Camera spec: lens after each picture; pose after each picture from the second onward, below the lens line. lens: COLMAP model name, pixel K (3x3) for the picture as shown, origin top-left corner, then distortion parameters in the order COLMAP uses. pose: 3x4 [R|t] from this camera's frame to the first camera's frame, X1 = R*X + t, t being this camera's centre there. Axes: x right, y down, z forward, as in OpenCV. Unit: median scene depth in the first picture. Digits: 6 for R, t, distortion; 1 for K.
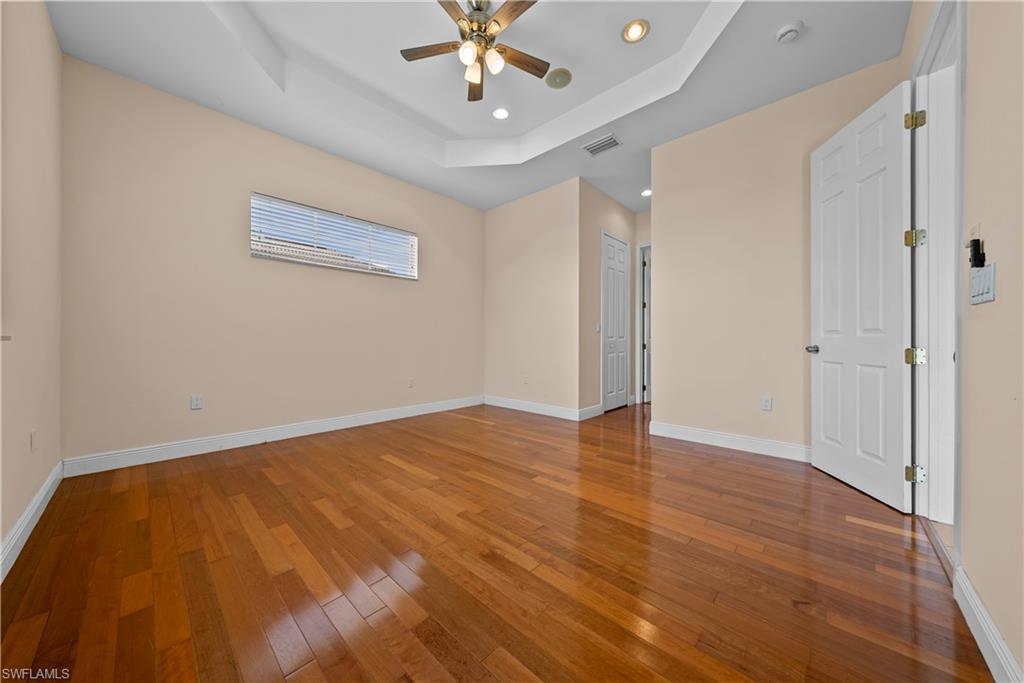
lens RADIAL K [[351.0, 0, 512.8], [0, 351.0, 340.1], [0, 0, 1]] dist [-0.003073, -0.000146]
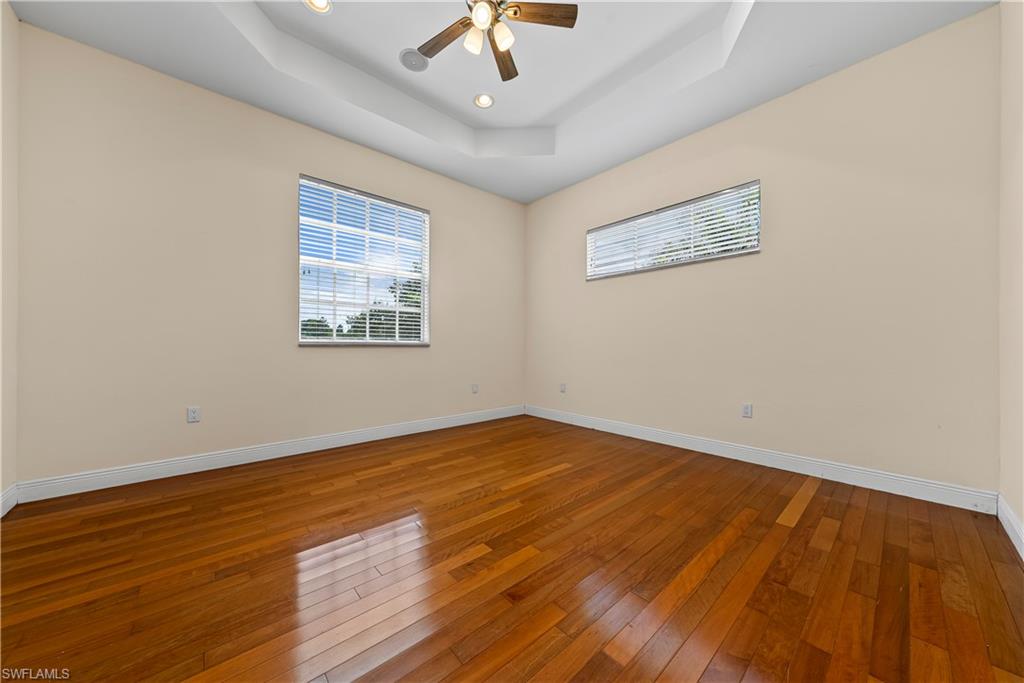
lens RADIAL K [[351.0, 0, 513.6], [0, 351.0, 345.5], [0, 0, 1]] dist [-0.003073, -0.000146]
pose [[-0.095231, 0.002603, -0.995452, 0.729436], [-0.000143, 0.999997, 0.002628, -0.006252], [0.995455, 0.000393, -0.095230, 1.091156]]
